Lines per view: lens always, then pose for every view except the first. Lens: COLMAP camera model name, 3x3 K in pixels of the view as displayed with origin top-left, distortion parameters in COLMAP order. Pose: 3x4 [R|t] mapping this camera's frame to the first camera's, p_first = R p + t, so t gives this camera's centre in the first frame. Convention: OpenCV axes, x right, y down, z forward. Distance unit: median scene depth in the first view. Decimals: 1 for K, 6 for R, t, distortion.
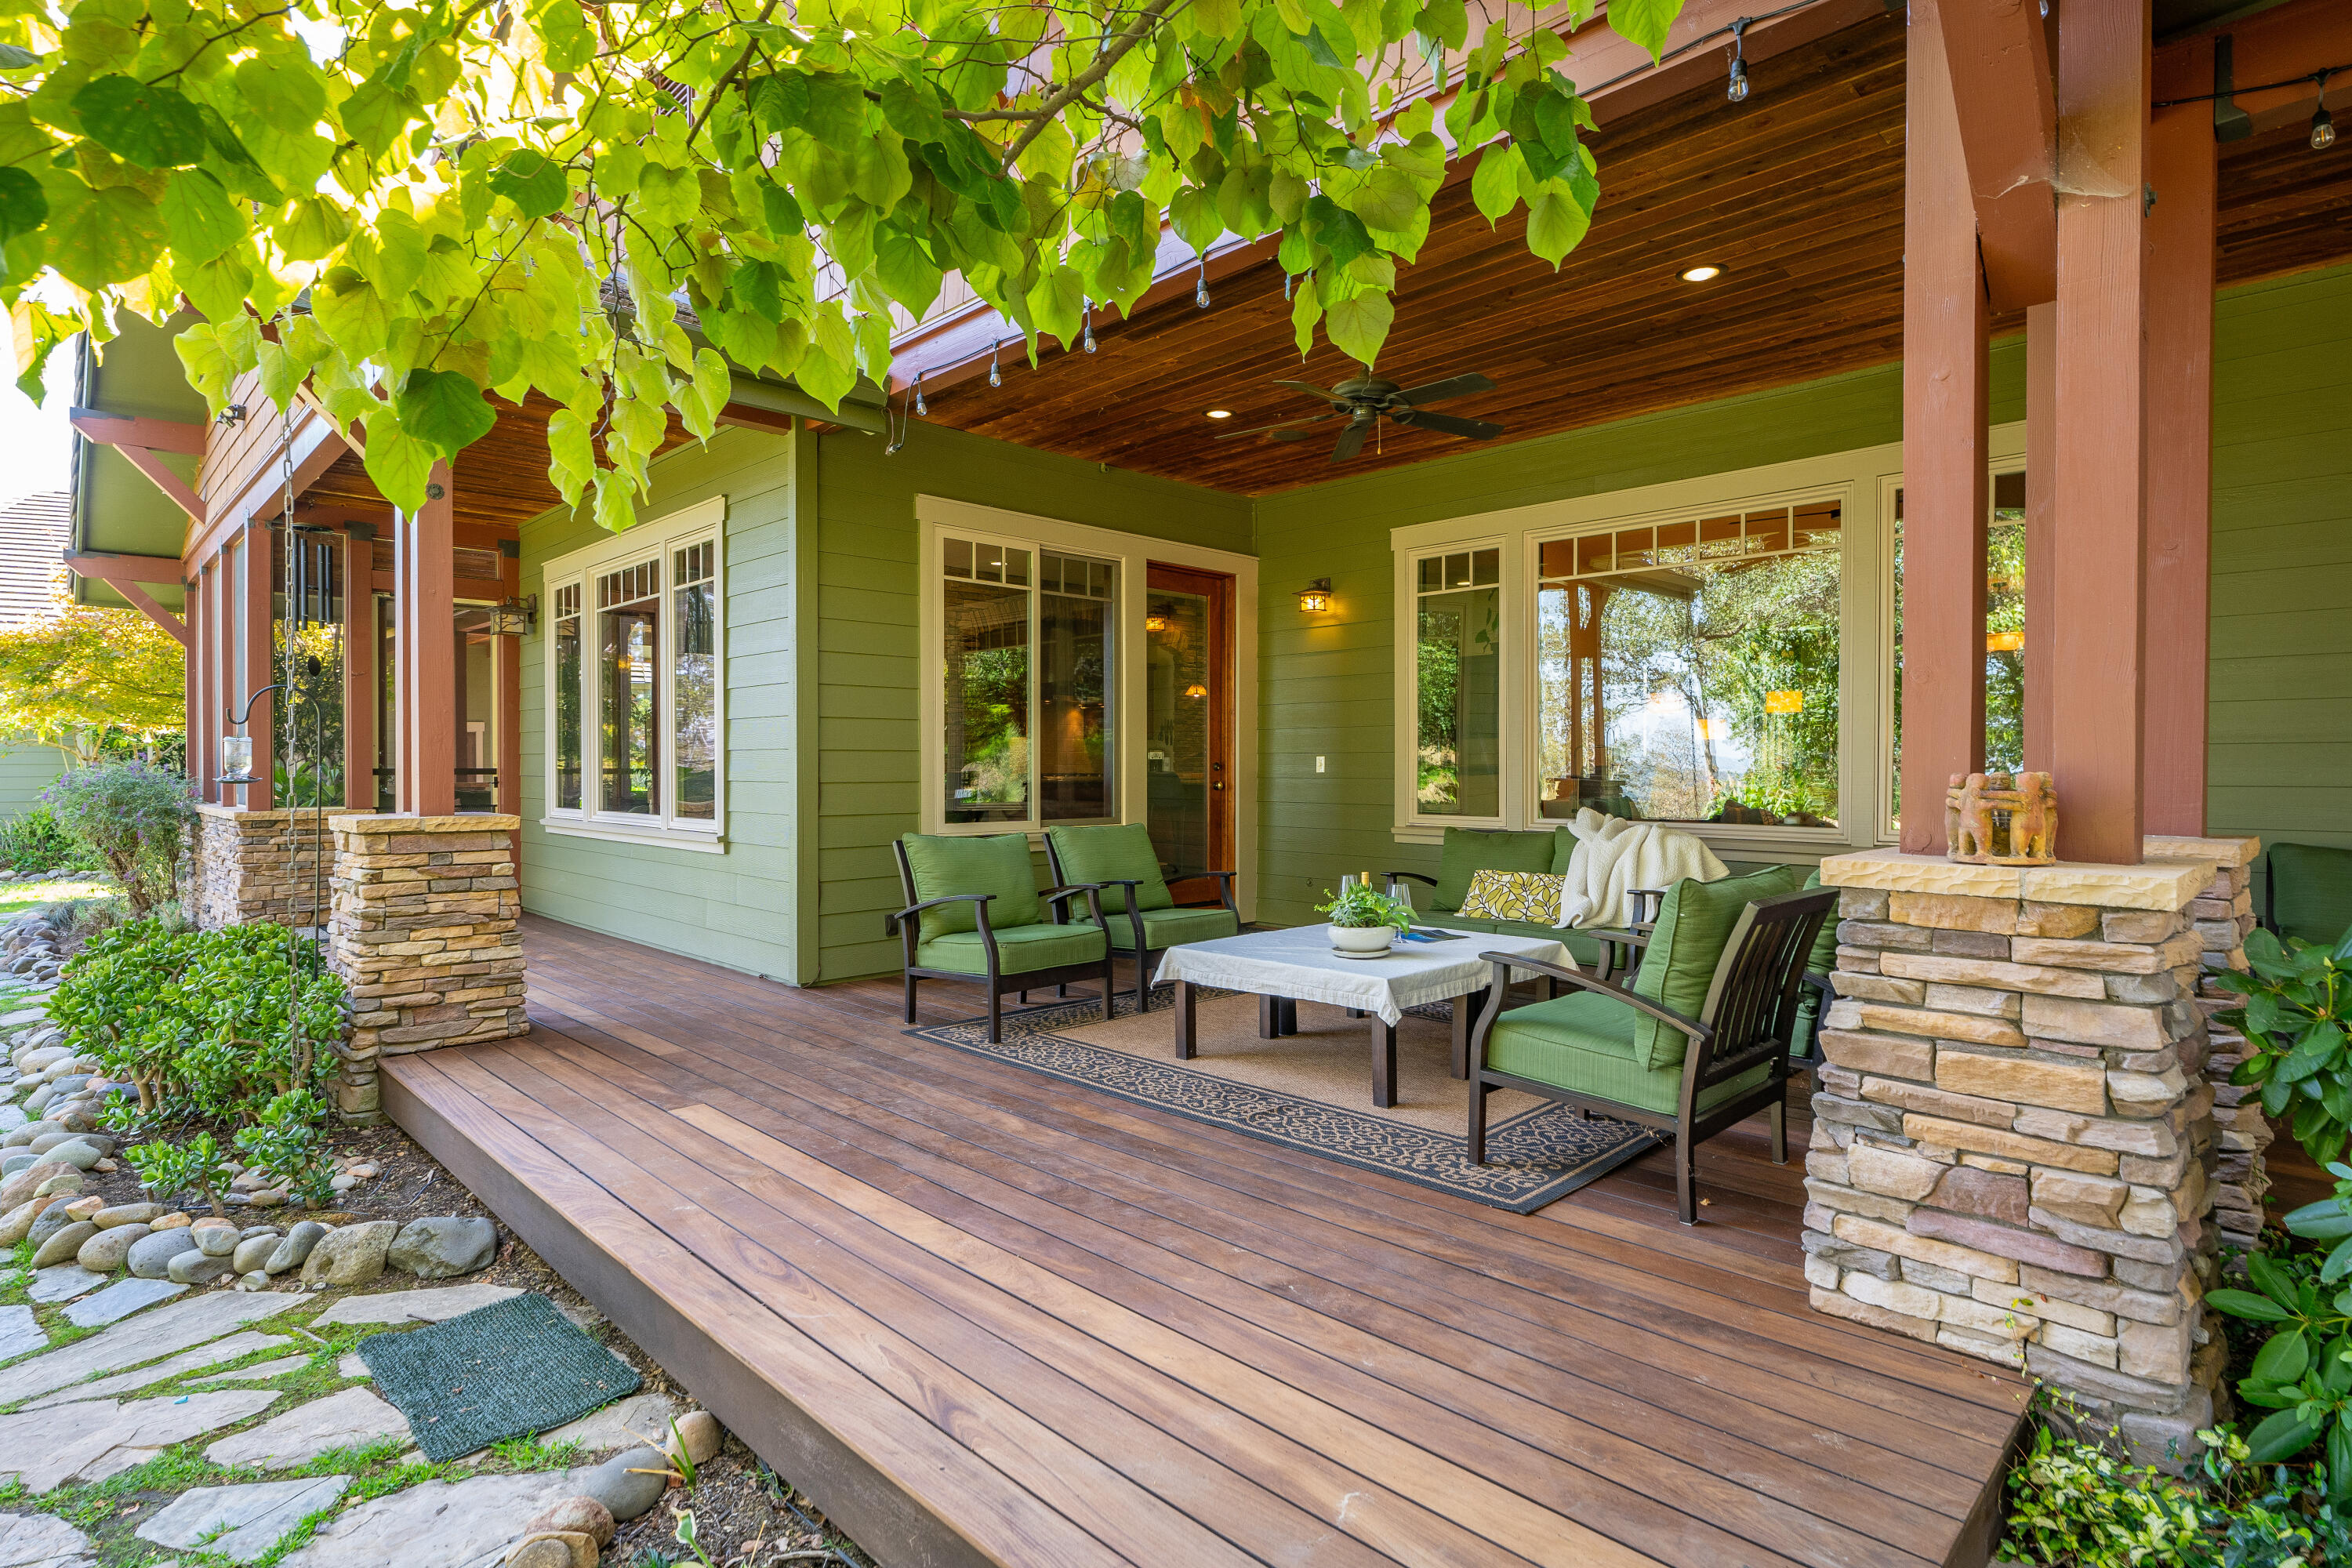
lens RADIAL K [[1201.5, 0, 1170.5], [0, 1201.5, 790.4], [0, 0, 1]] dist [-0.000987, -0.000634]
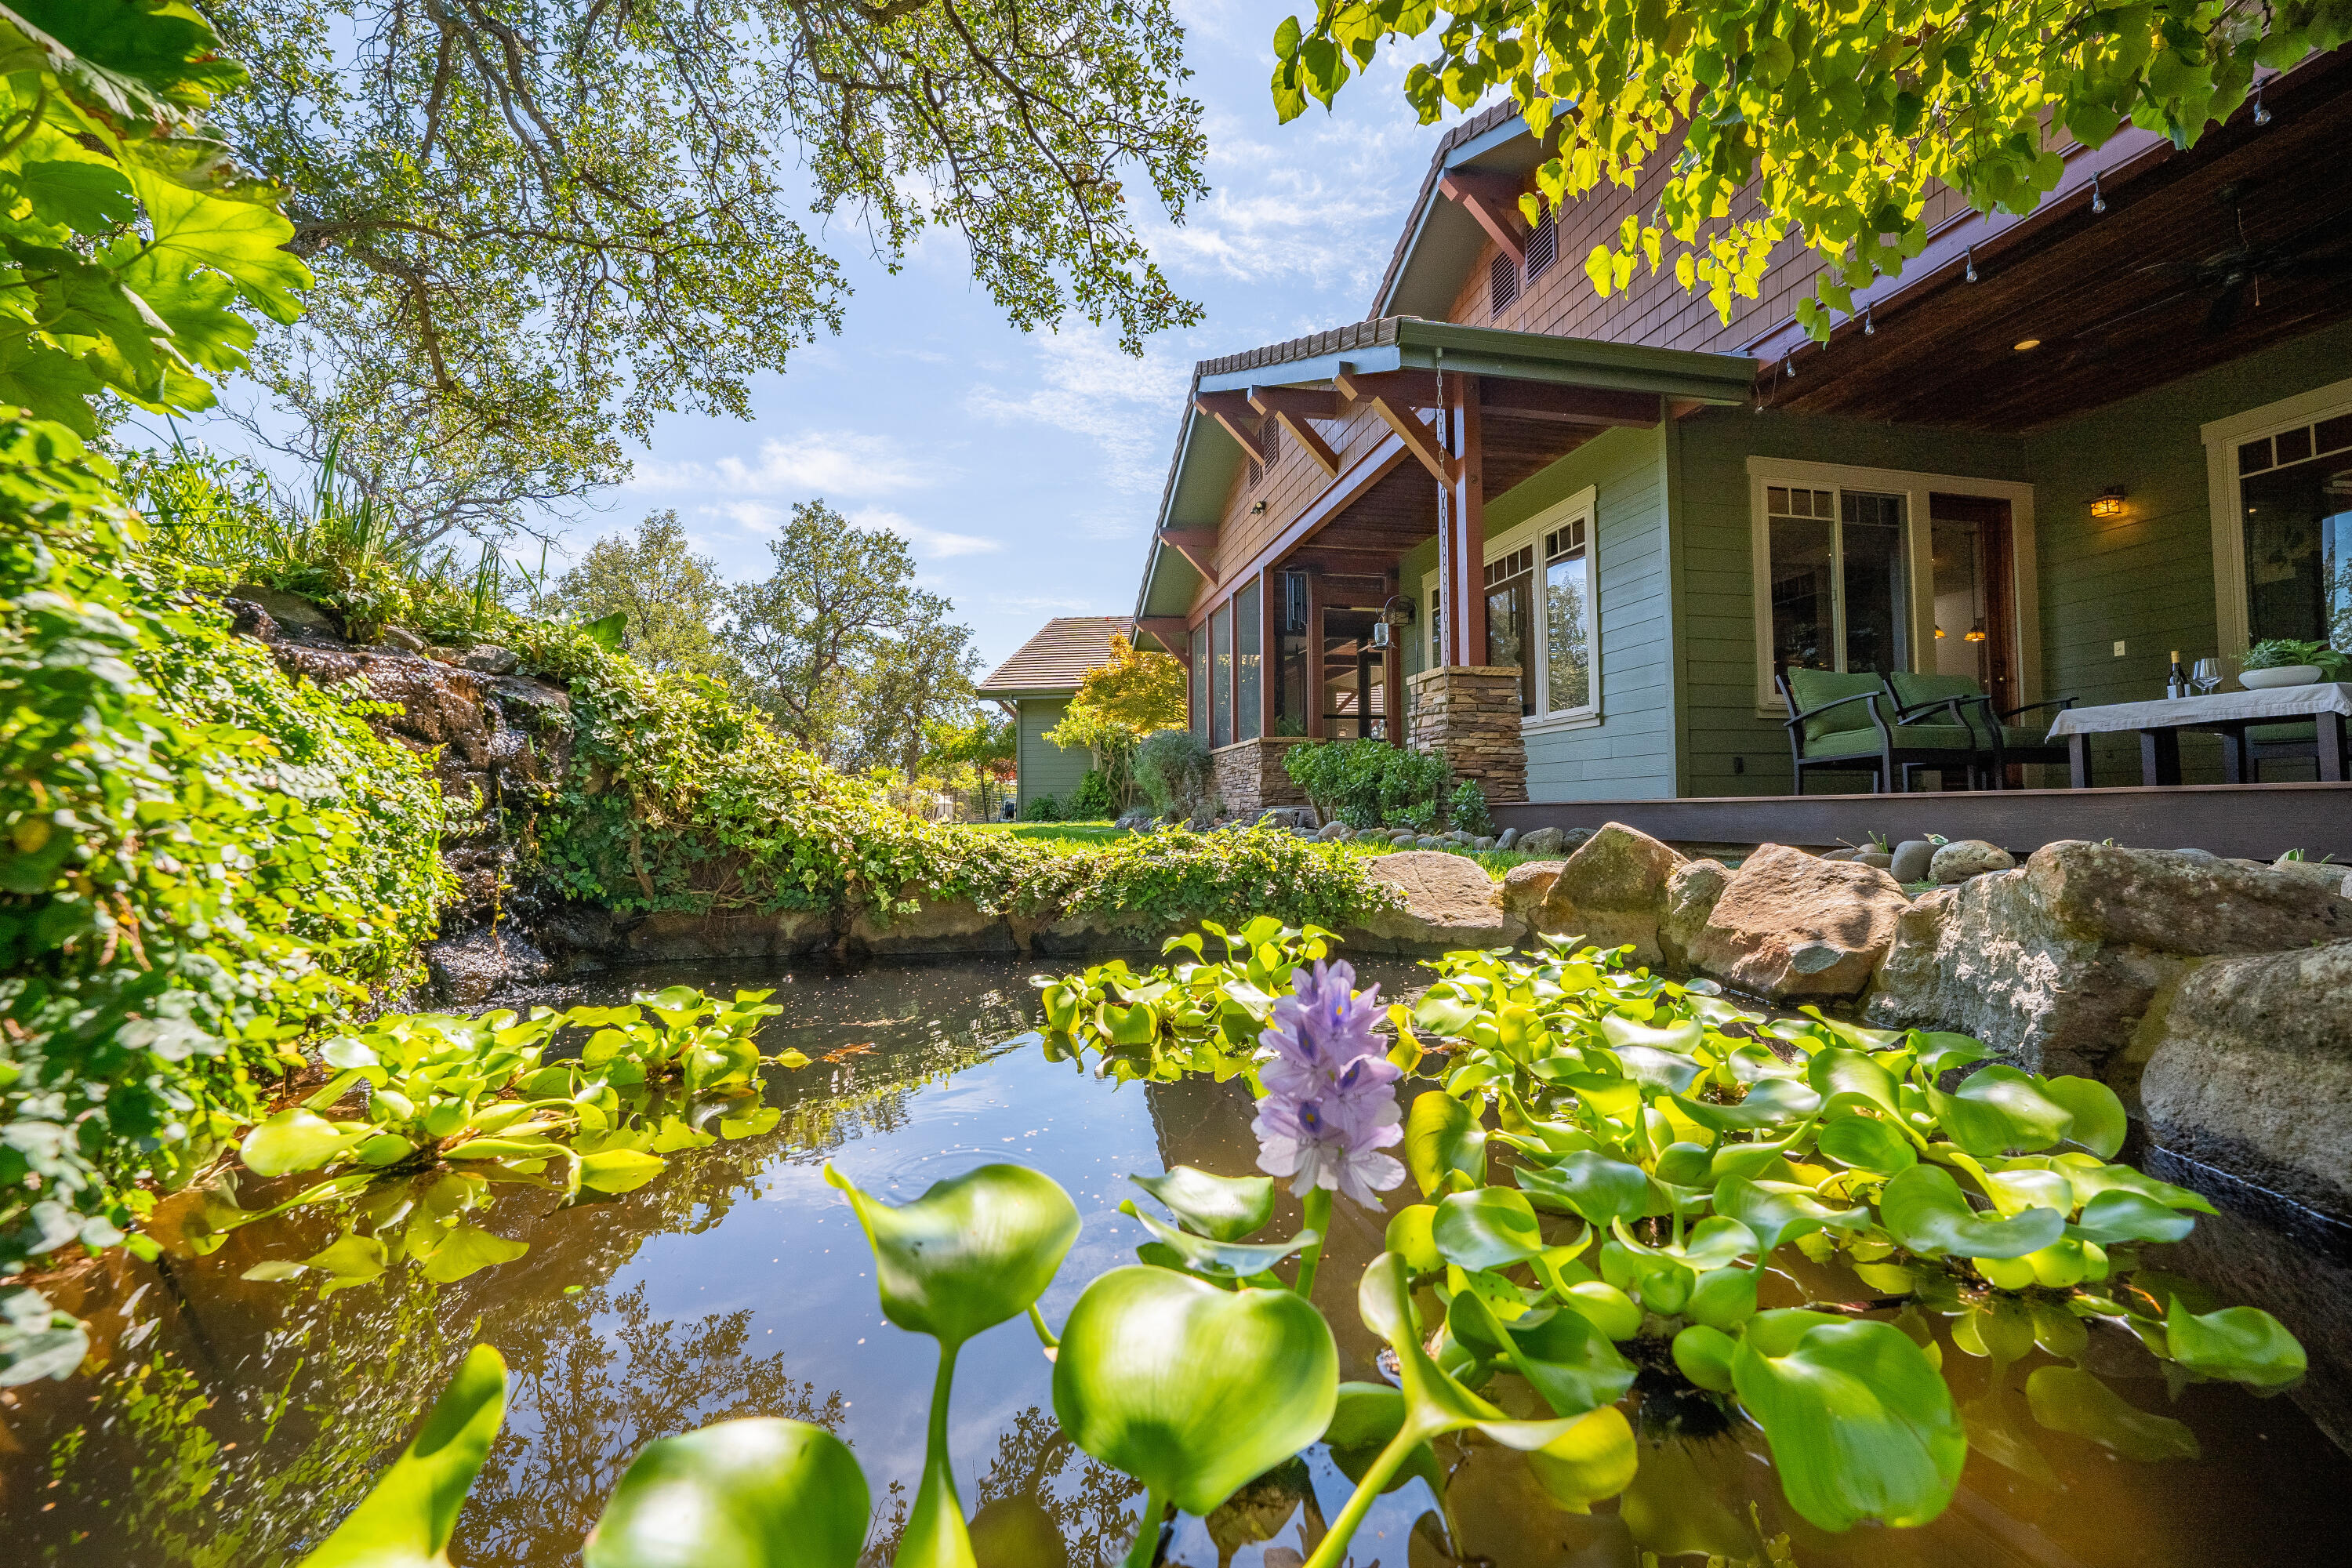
lens RADIAL K [[961.5, 0, 1179.7], [0, 961.5, 780.0], [0, 0, 1]] dist [-0.020484, 0.000662]
pose [[0.845682, -0.022751, -0.533203, -0.232051], [-0.004795, 0.998727, -0.050218, 0.228352], [0.533666, 0.045025, 0.844496, -0.323204]]
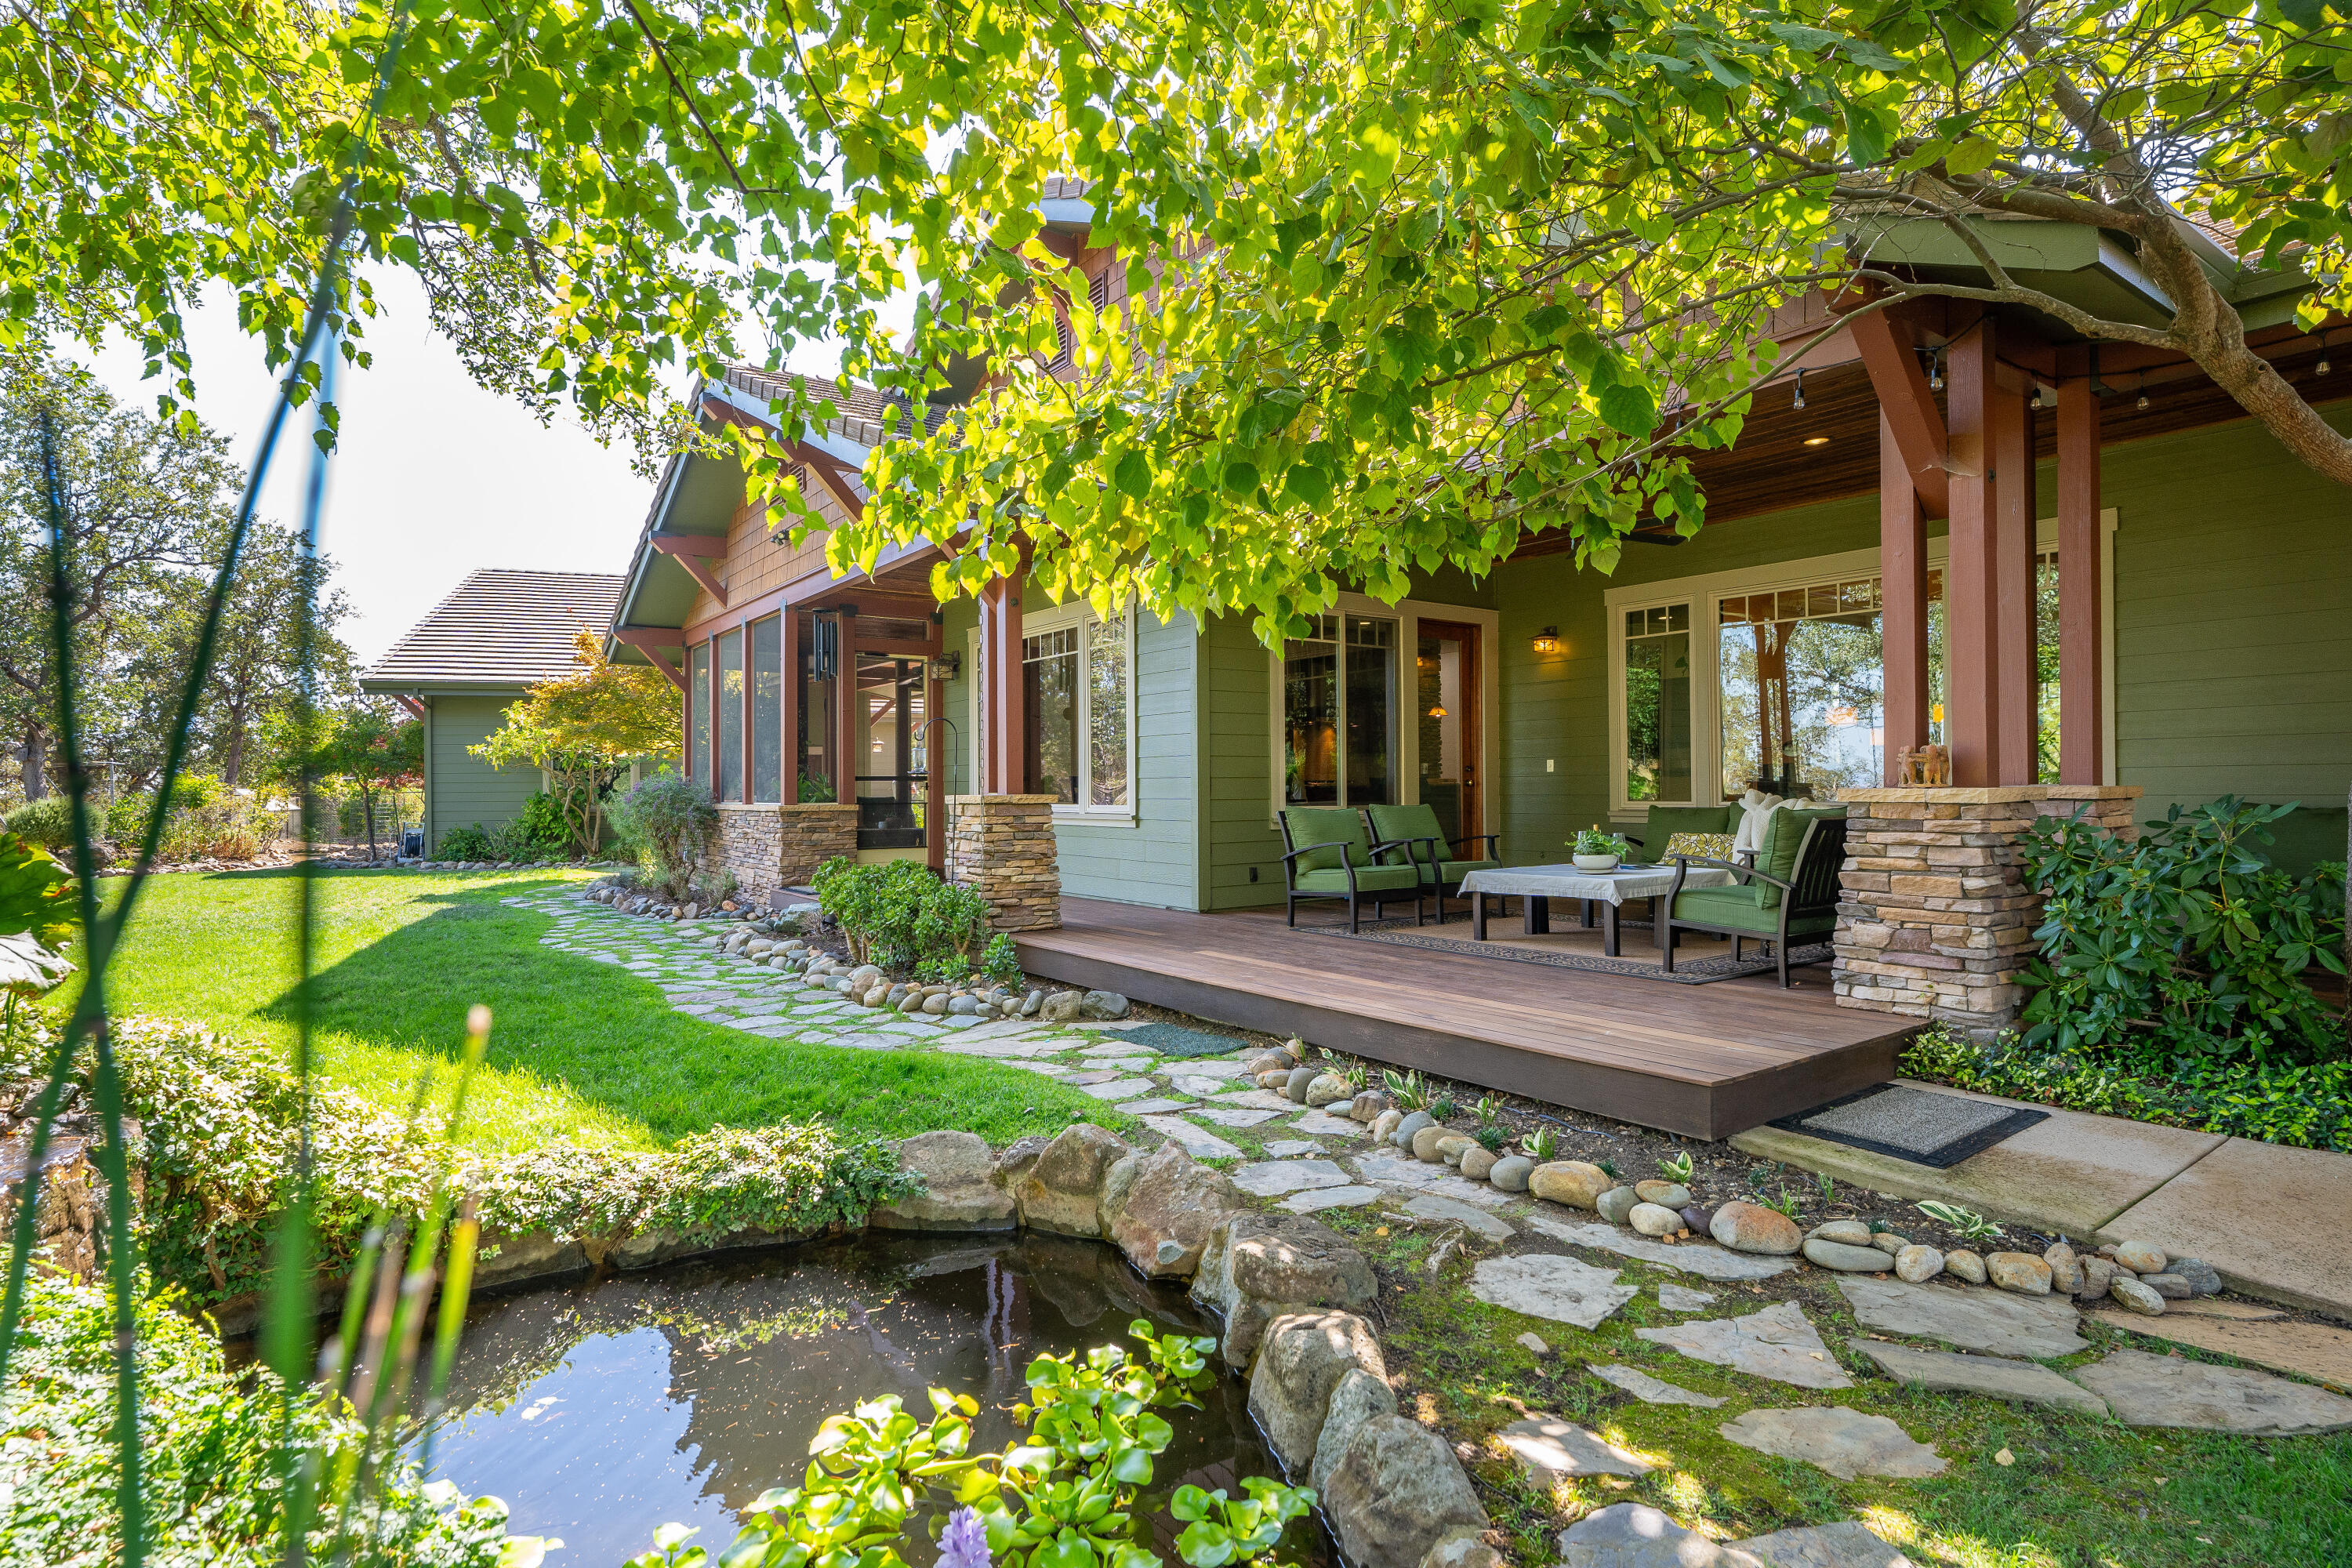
lens RADIAL K [[1201.5, 0, 1159.7], [0, 1201.5, 778.3], [0, 0, 1]] dist [-0.000987, -0.000634]
pose [[0.986620, -0.007072, -0.162884, -0.127972], [0.002432, 0.999586, -0.028668, 0.044195], [0.163020, 0.027888, 0.986229, -0.573766]]
